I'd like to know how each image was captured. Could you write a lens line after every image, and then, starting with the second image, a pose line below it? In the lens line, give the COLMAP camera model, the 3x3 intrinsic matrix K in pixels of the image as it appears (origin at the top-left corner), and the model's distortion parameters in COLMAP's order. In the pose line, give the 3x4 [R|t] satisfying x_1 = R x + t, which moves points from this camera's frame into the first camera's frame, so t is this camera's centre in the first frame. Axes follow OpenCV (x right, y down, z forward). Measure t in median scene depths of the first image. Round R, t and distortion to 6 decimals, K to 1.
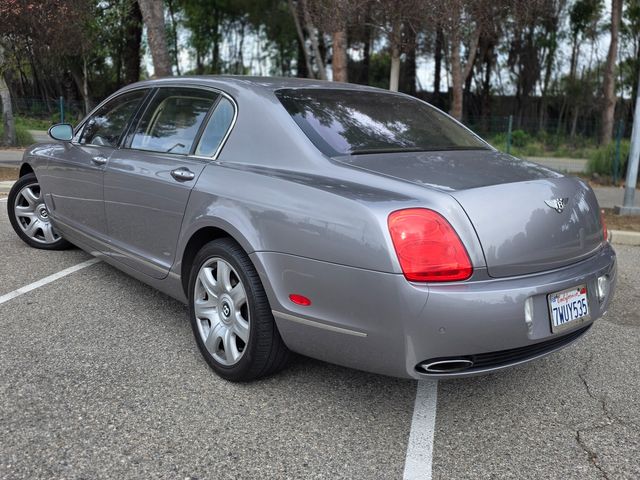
lens RADIAL K [[631.0, 0, 320.0], [0, 631.0, 240.0], [0, 0, 1]] dist [0.184299, -0.349396]
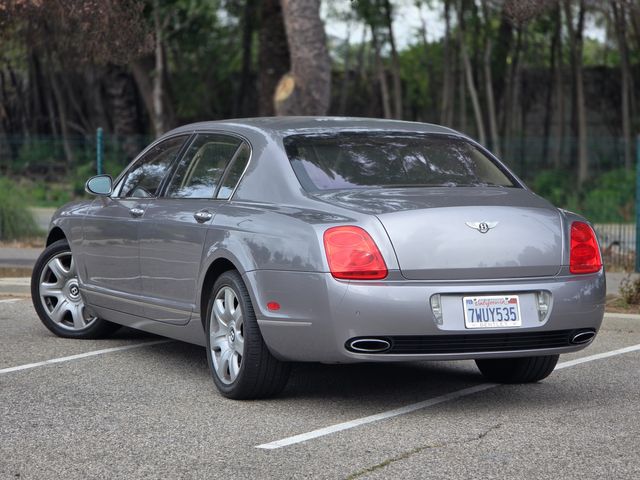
lens RADIAL K [[2338.6, 0, 320.0], [0, 2338.6, 240.0], [0, 0, 1]] dist [0.245362, 2.437753]
pose [[0.960800, -0.018272, -0.276638, 0.776764], [-0.024289, 0.988441, -0.149646, 0.381609], [0.276175, 0.150499, 0.949251, -1.956696]]
